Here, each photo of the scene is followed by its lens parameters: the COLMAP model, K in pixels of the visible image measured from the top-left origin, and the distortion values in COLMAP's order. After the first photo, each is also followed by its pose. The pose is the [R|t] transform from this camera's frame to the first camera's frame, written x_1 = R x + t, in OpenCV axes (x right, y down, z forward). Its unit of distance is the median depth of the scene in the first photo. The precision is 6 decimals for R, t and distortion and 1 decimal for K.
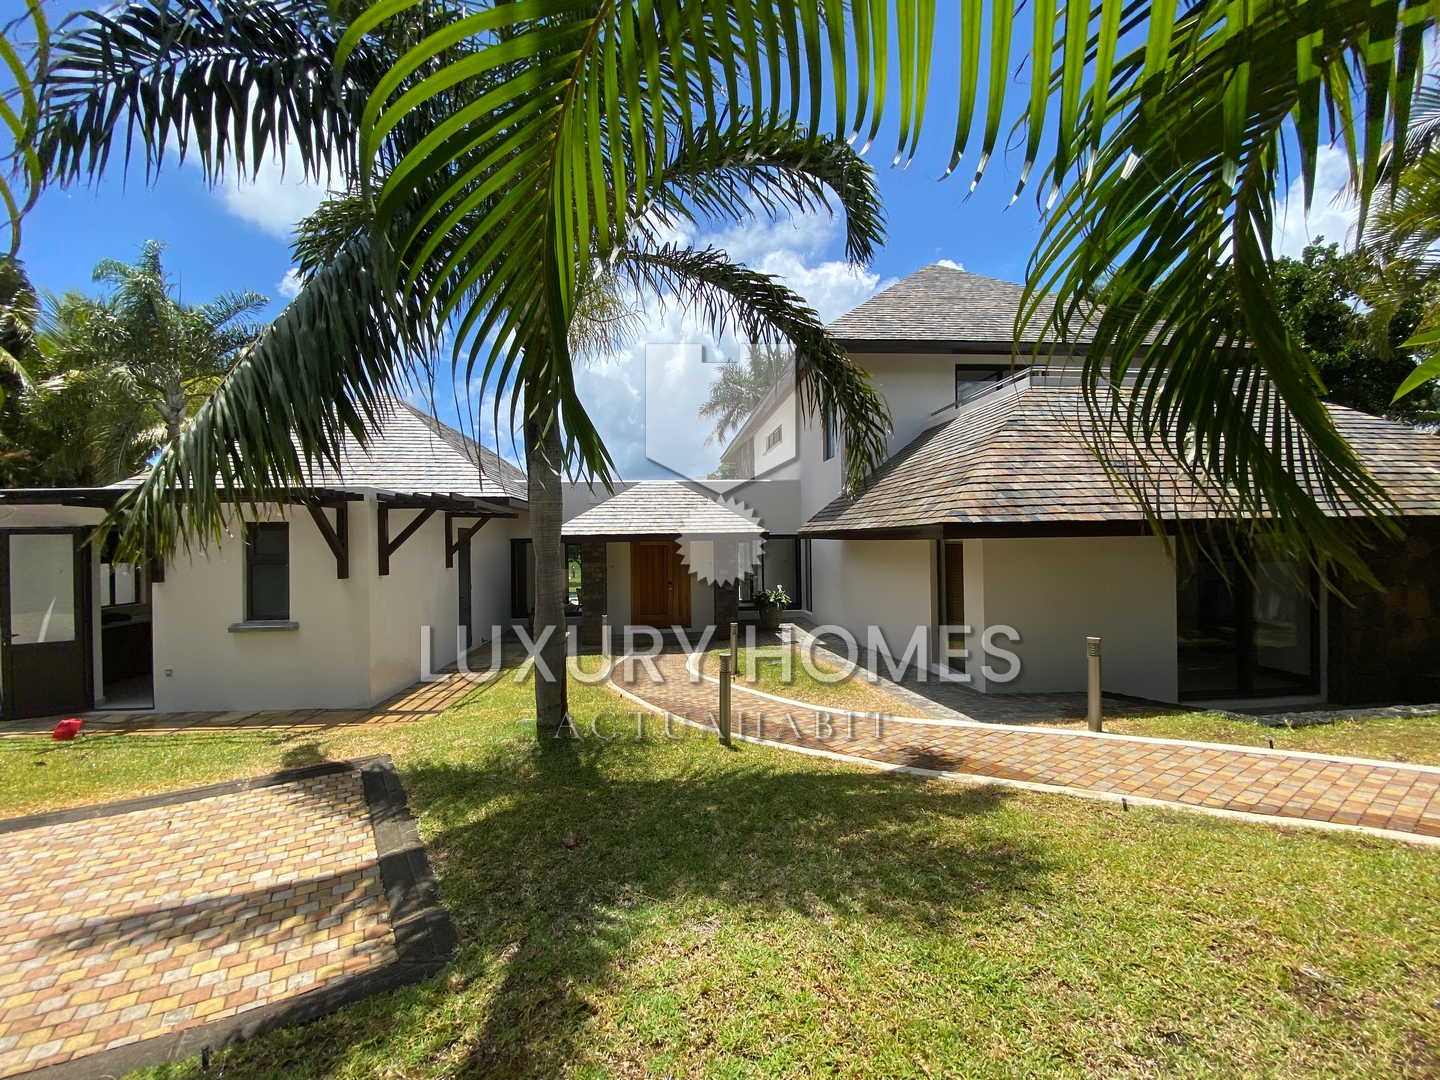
lens RADIAL K [[587.7, 0, 720.0], [0, 587.7, 540.0], [0, 0, 1]] dist [0.040058, -0.000138]
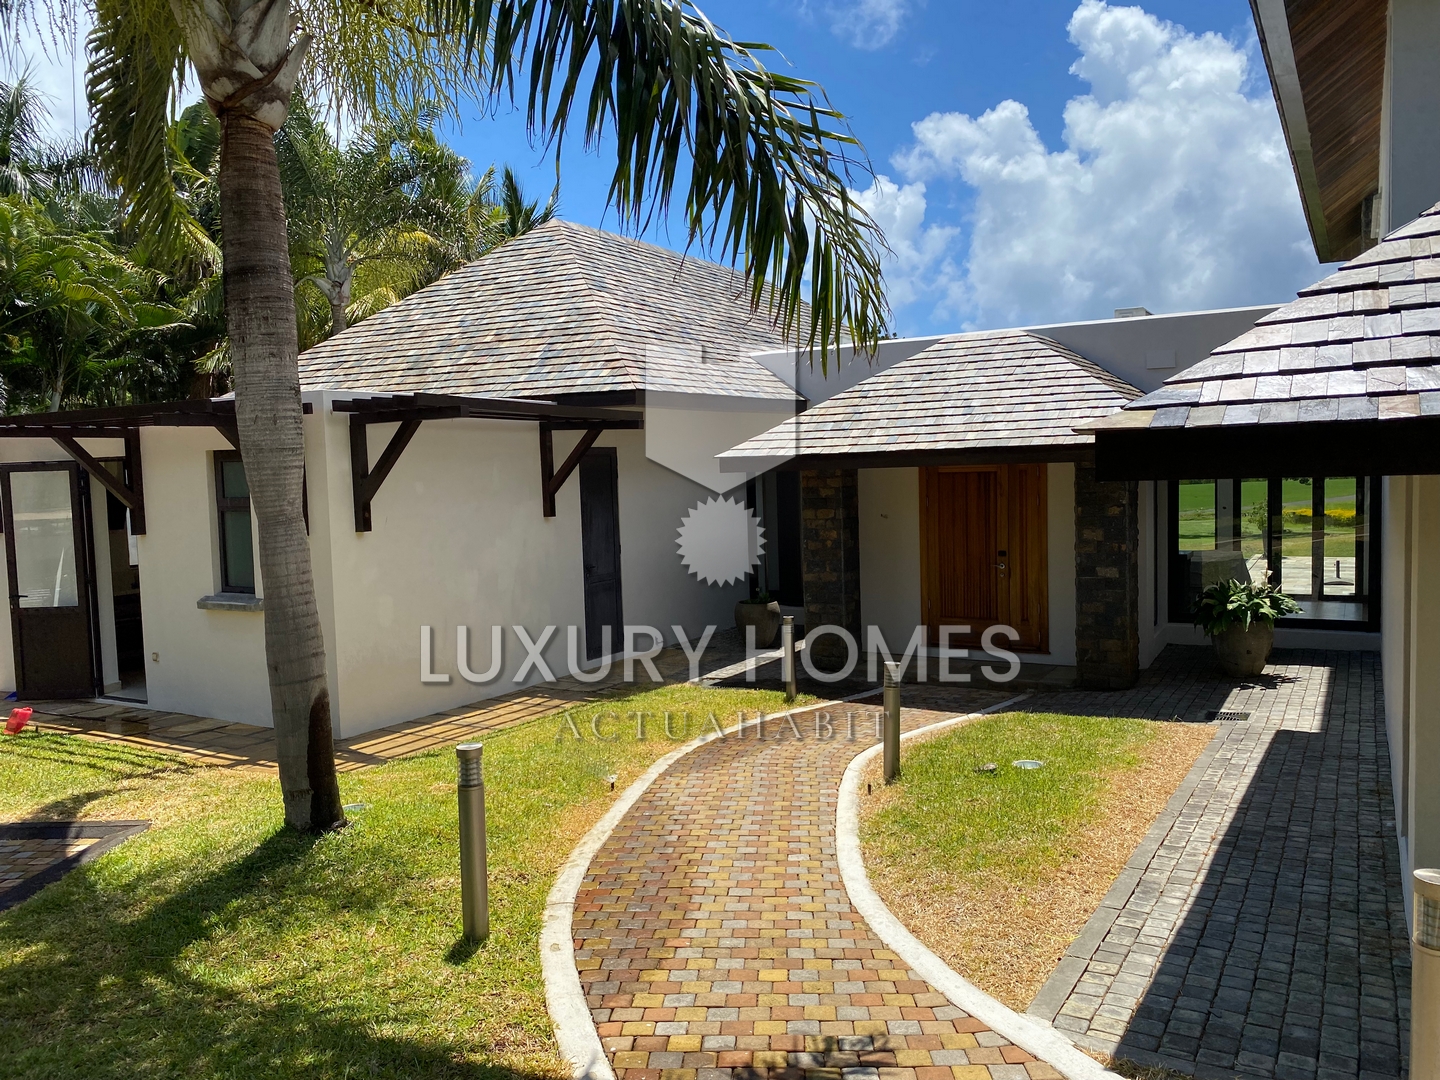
lens RADIAL K [[1115.1, 0, 720.8], [0, 1115.1, 520.0], [0, 0, 1]] dist [0.137274, -0.074921]
pose [[0.818739, 0.019797, -0.573825, 0.446466], [0.016335, 0.998198, 0.057746, -0.014258], [0.573934, -0.056652, 0.816940, 0.281702]]
